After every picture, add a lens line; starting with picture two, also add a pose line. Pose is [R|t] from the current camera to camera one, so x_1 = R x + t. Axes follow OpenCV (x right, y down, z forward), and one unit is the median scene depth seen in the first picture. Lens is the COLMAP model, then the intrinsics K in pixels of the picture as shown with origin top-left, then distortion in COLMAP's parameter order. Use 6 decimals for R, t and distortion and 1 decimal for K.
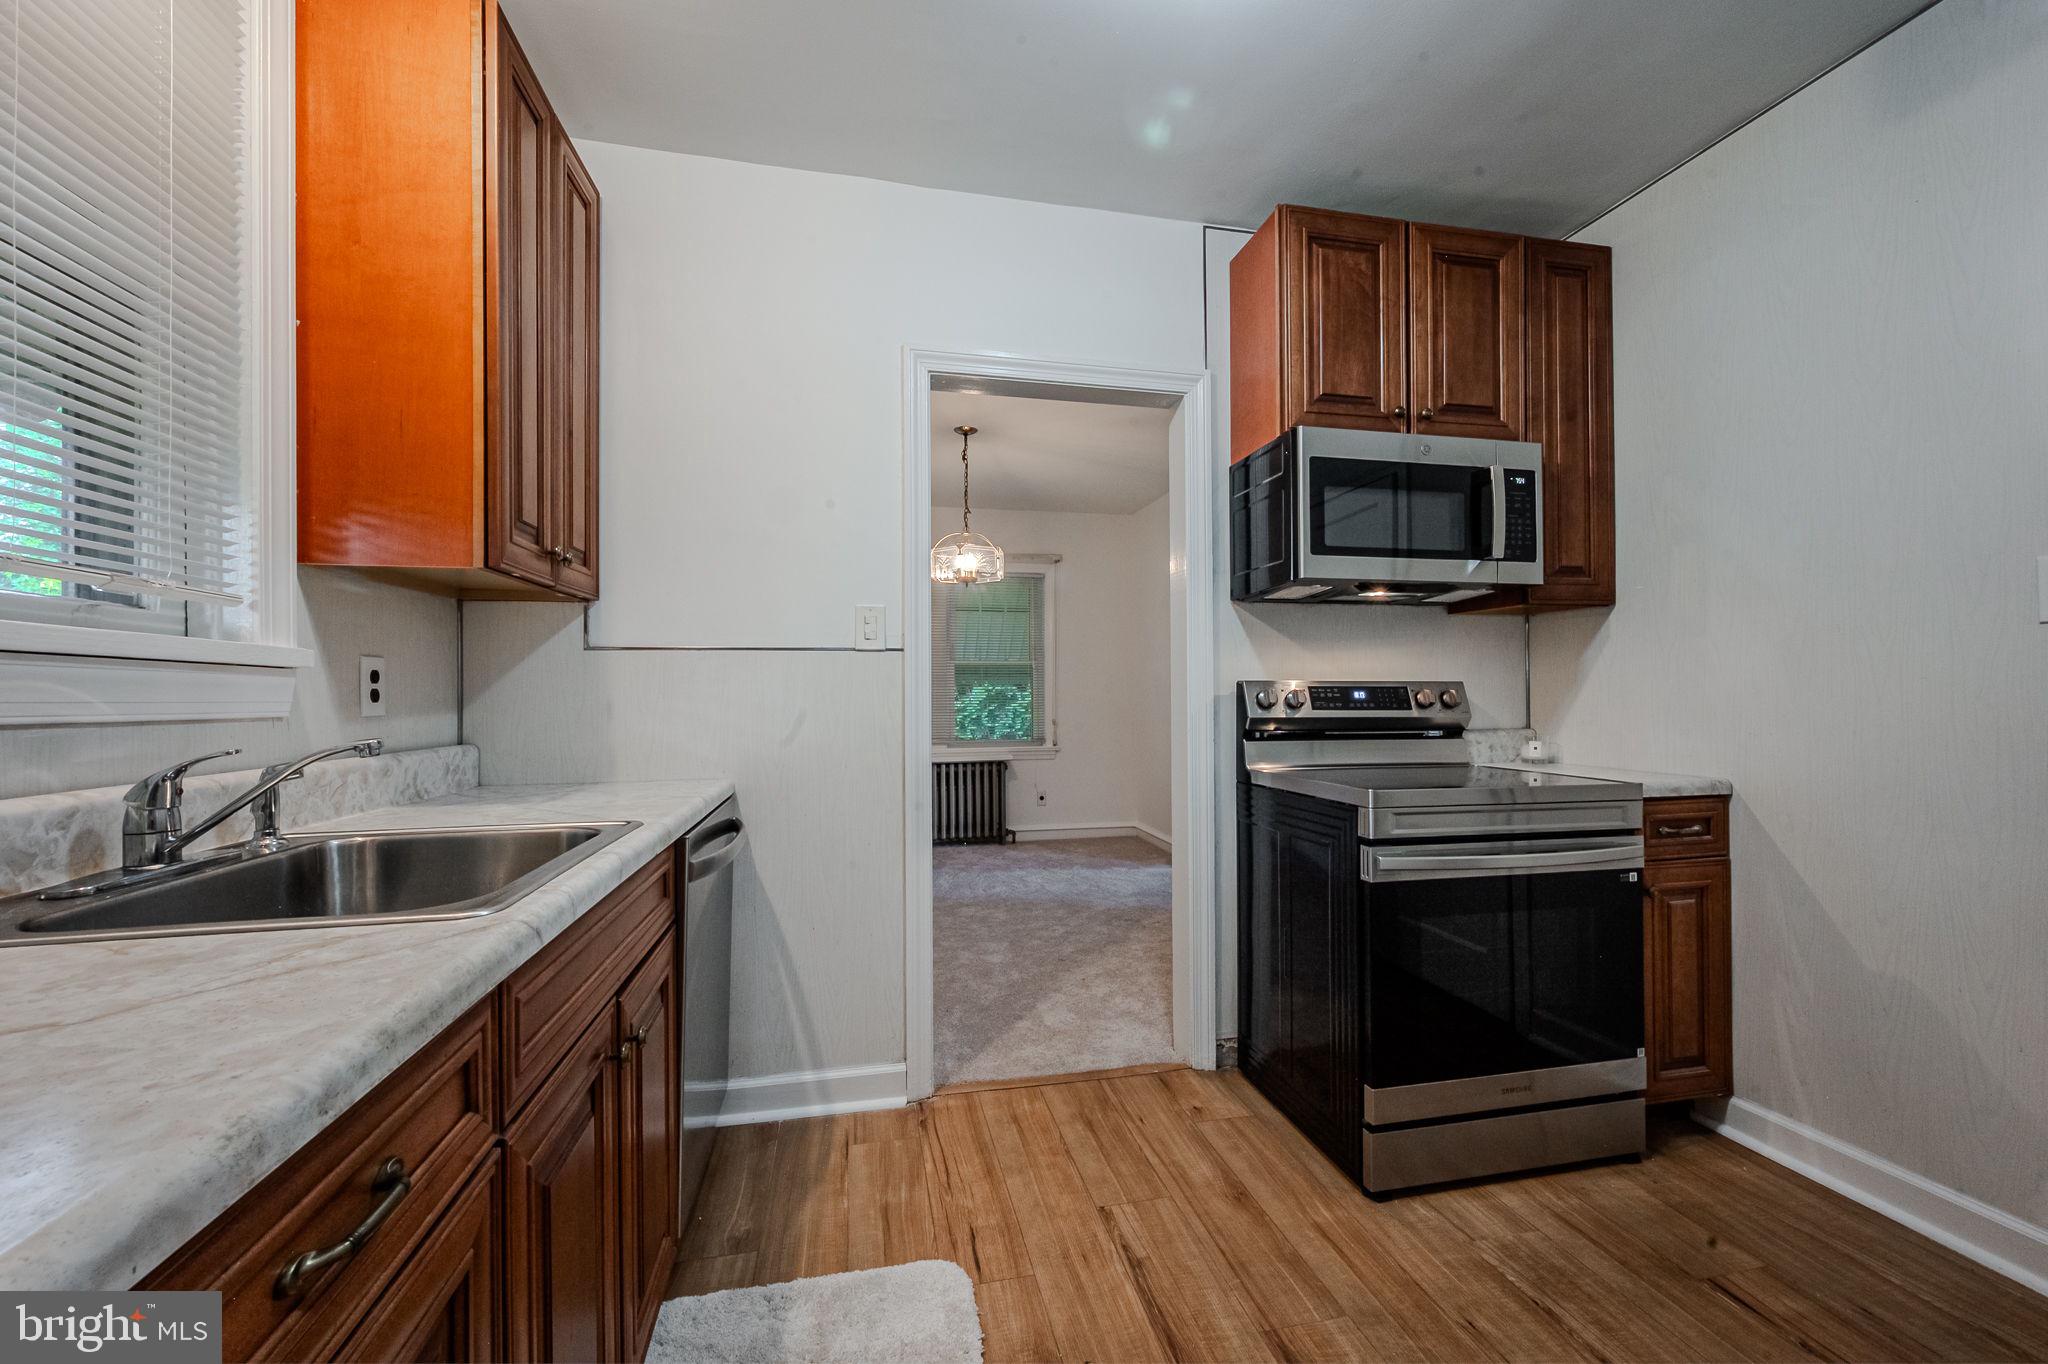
lens RADIAL K [[804.8, 0, 1031.8], [0, 804.8, 688.7], [0, 0, 1]] dist [-0.001352, -0.000082]
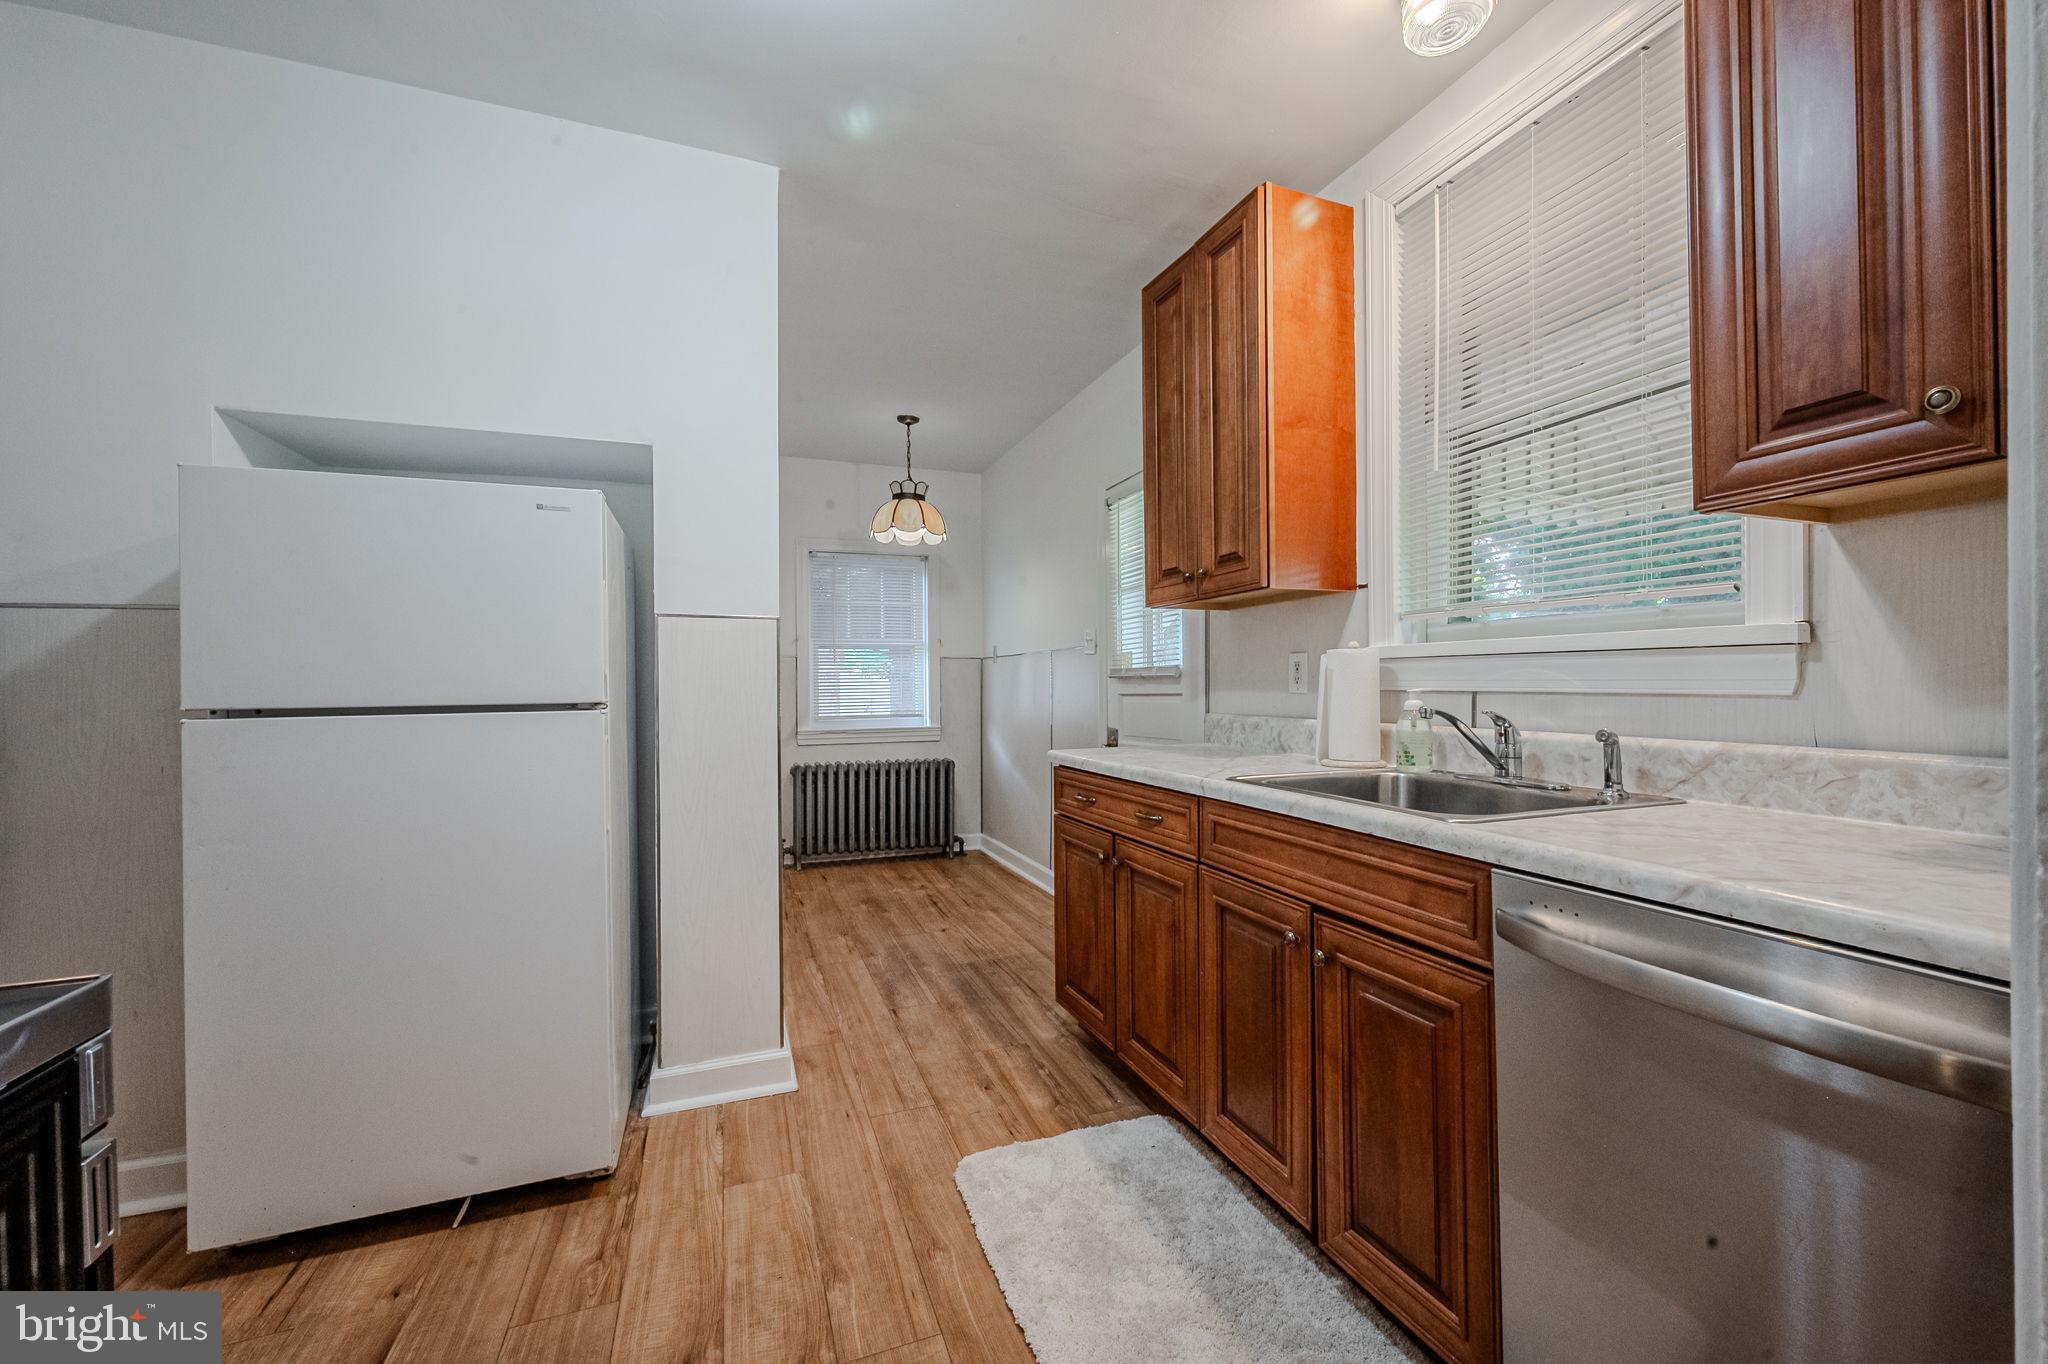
lens RADIAL K [[804.8, 0, 1031.8], [0, 804.8, 688.7], [0, 0, 1]] dist [-0.001352, -0.000082]
pose [[-0.989553, 0.015709, -0.143308, 0.065551], [0.016202, 0.999866, -0.002275, 0.009897], [0.143253, -0.004573, -0.989676, 1.199239]]
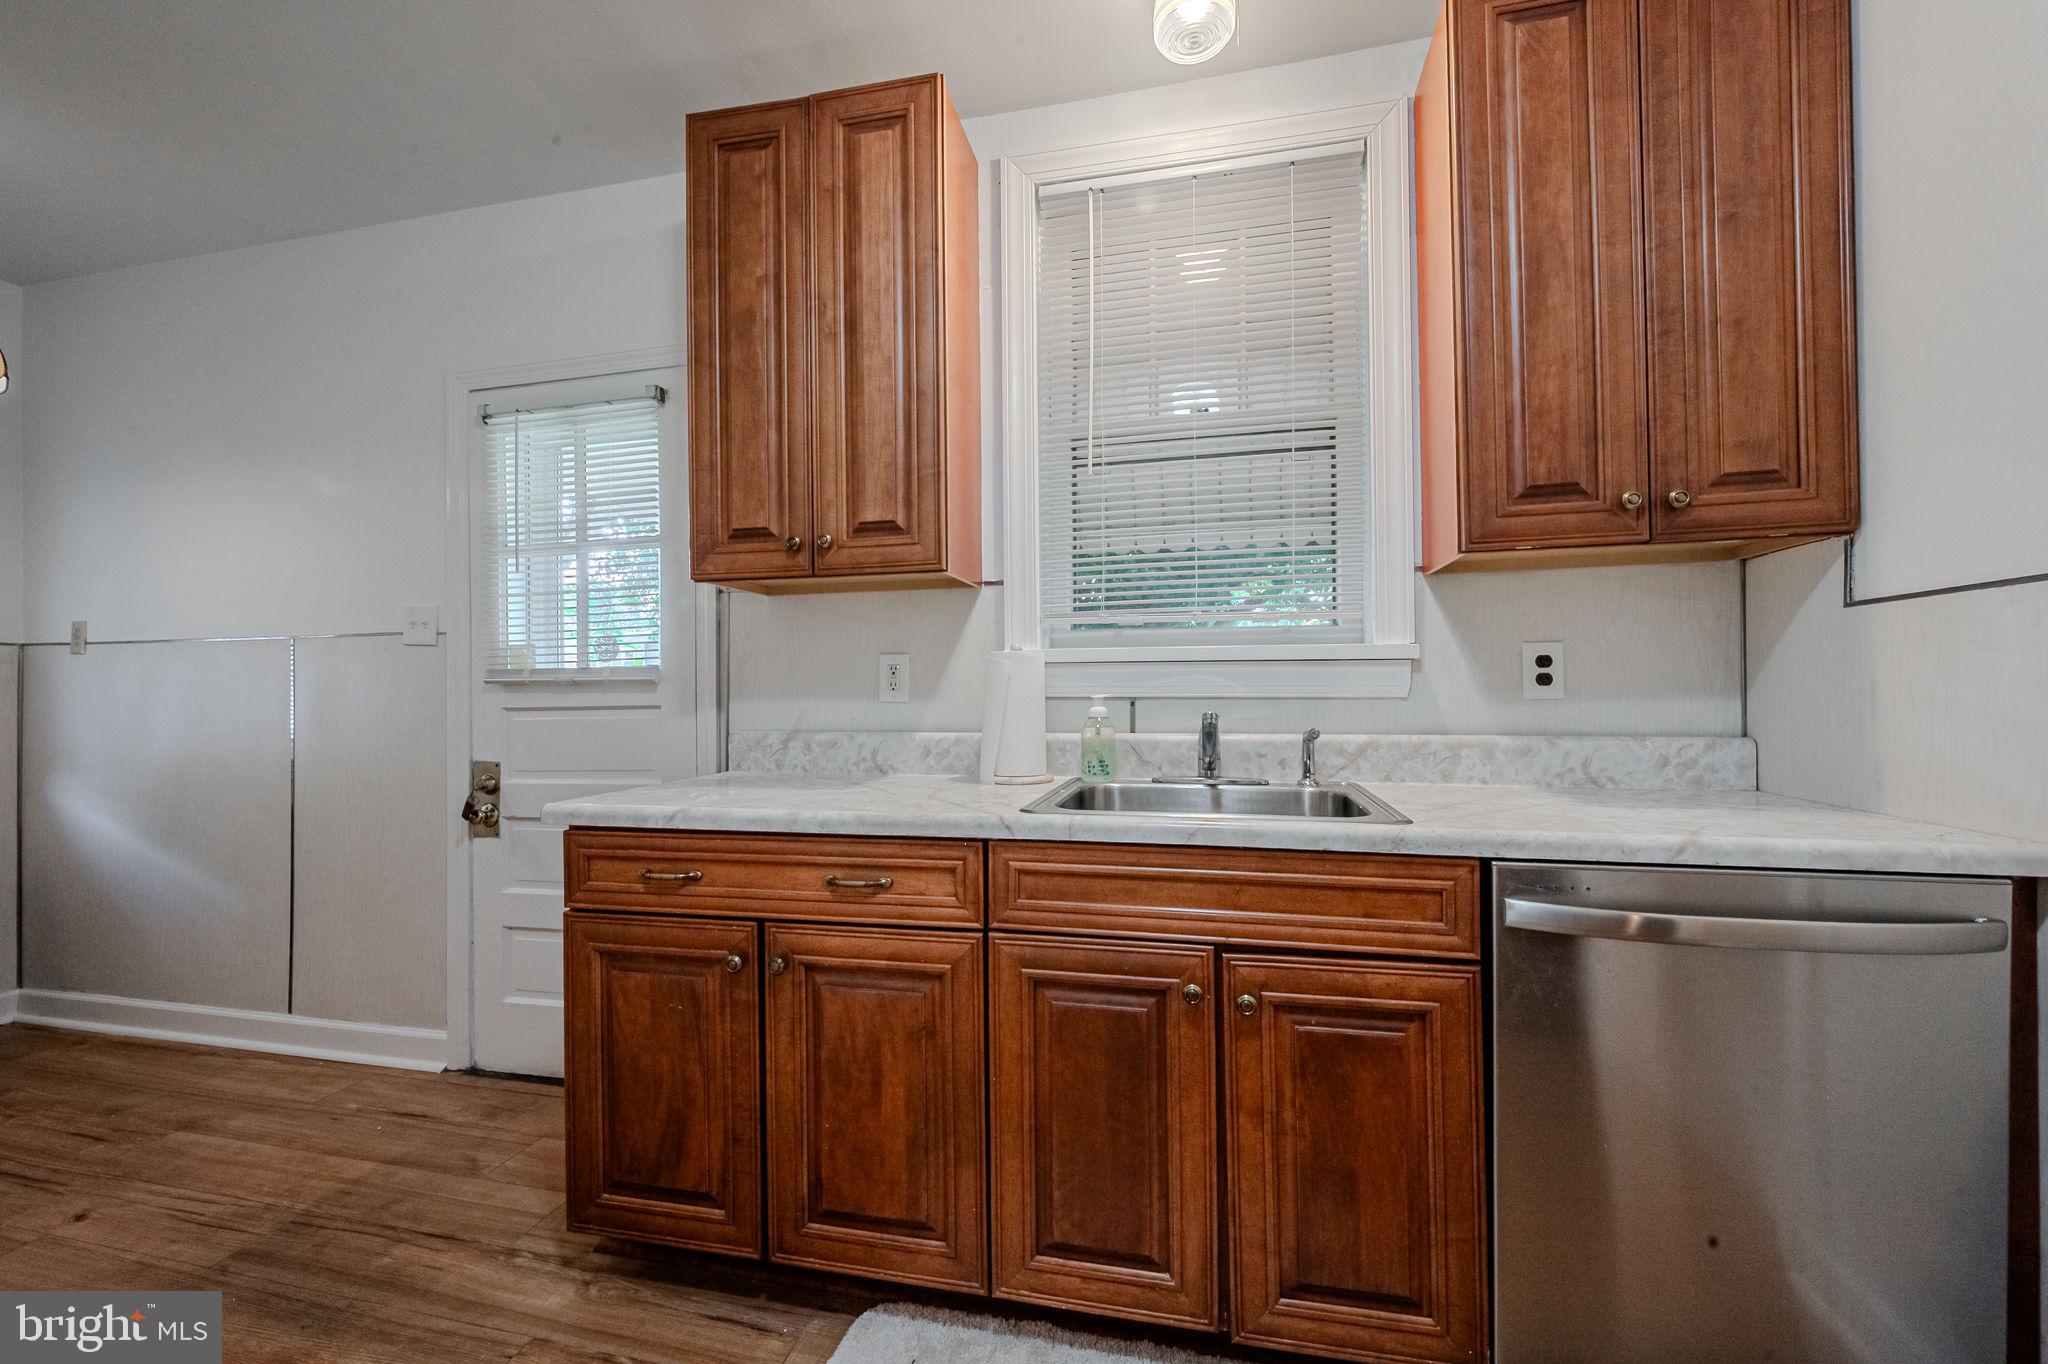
lens RADIAL K [[804.8, 0, 1031.8], [0, 804.8, 688.7], [0, 0, 1]] dist [-0.001352, -0.000082]
pose [[-0.434163, 0.007743, -0.900801, 0.326867], [0.018167, 0.999835, -0.000162, 0.007029], [0.900651, -0.016435, -0.434232, 0.675036]]
